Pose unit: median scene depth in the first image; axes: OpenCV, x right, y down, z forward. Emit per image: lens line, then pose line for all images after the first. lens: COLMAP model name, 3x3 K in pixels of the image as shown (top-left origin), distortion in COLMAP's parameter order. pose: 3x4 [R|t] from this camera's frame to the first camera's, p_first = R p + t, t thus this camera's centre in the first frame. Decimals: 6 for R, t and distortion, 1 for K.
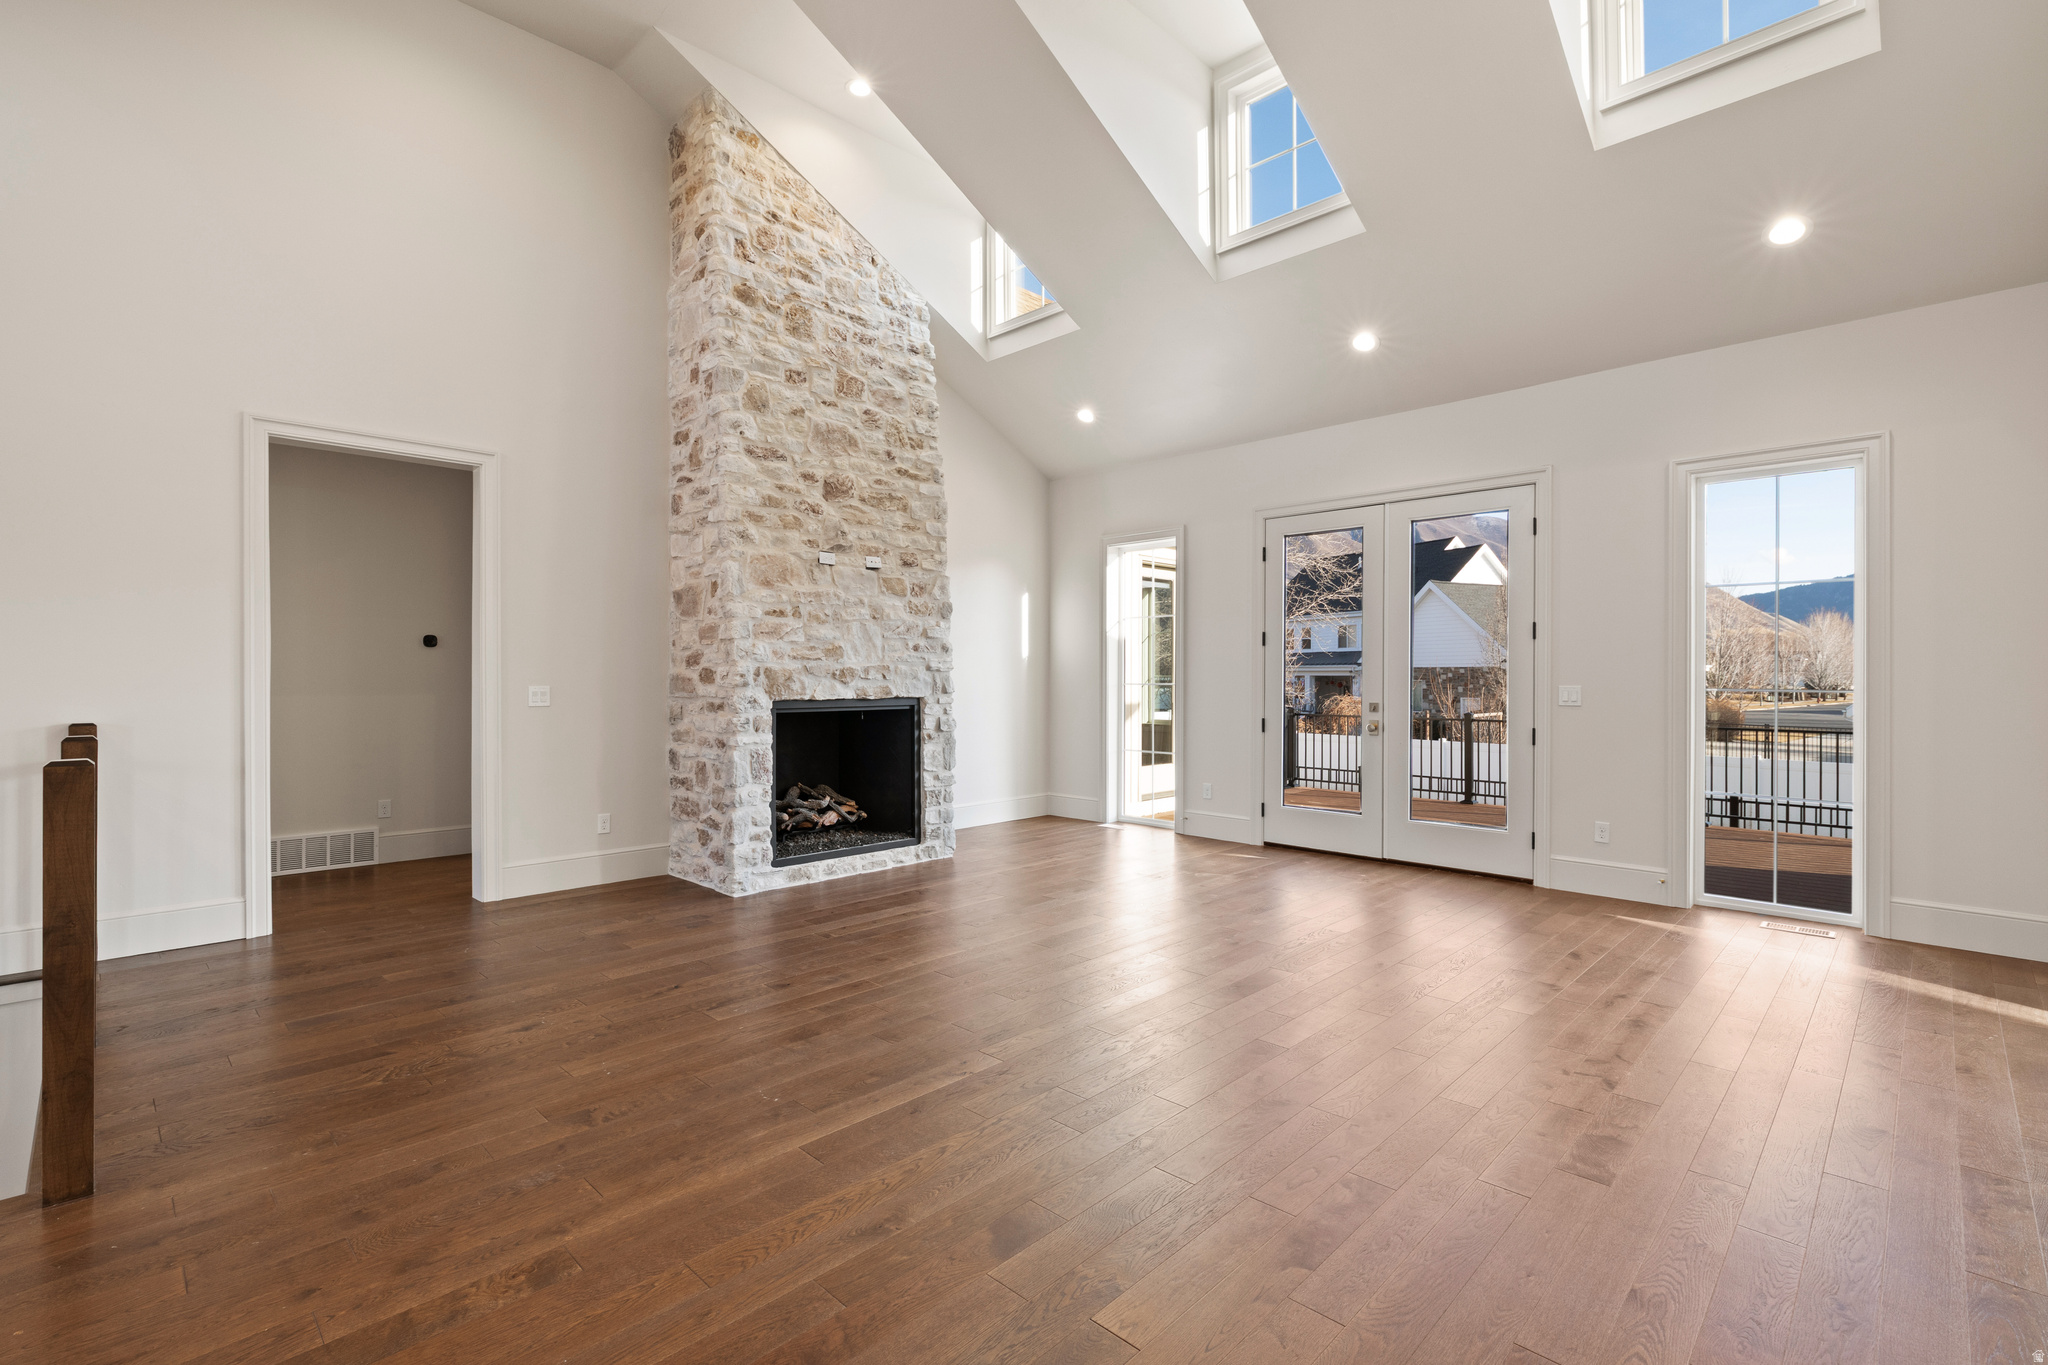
lens RADIAL K [[923.5, 0, 1010.8], [0, 923.5, 675.8], [0, 0, 1]] dist [-0.003951, 0.000932]
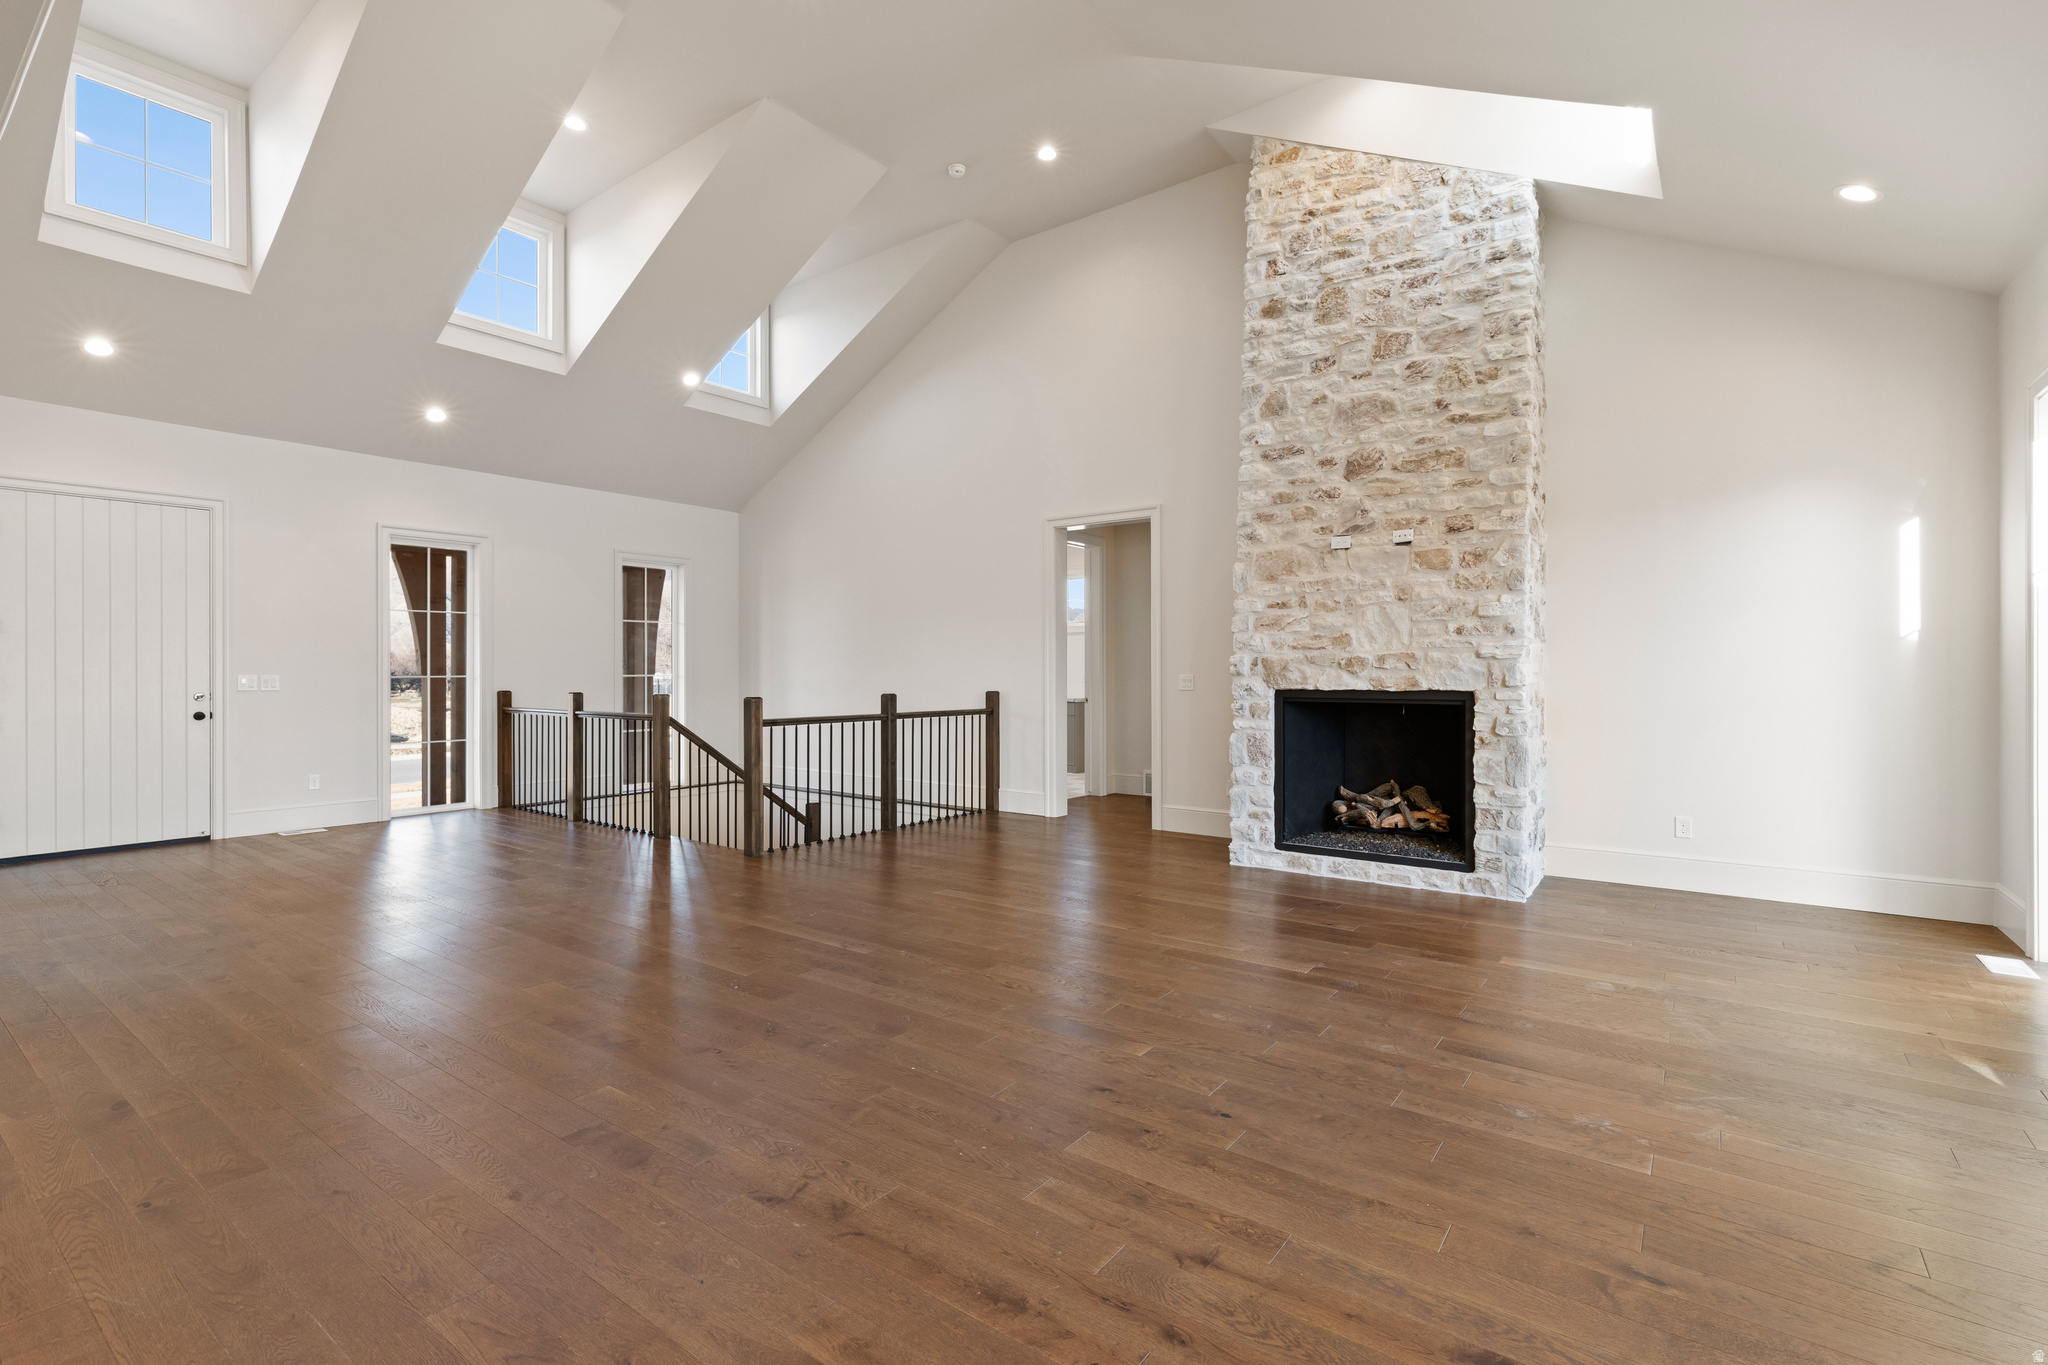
lens RADIAL K [[923.5, 0, 1032.3], [0, 923.5, 674.1], [0, 0, 1]] dist [-0.003951, 0.000932]
pose [[0.152834, 0.000338, -0.988252, 0.693410], [-0.001158, 0.999999, 0.000163, 0.009172], [0.988251, 0.001120, 0.152835, 0.536055]]
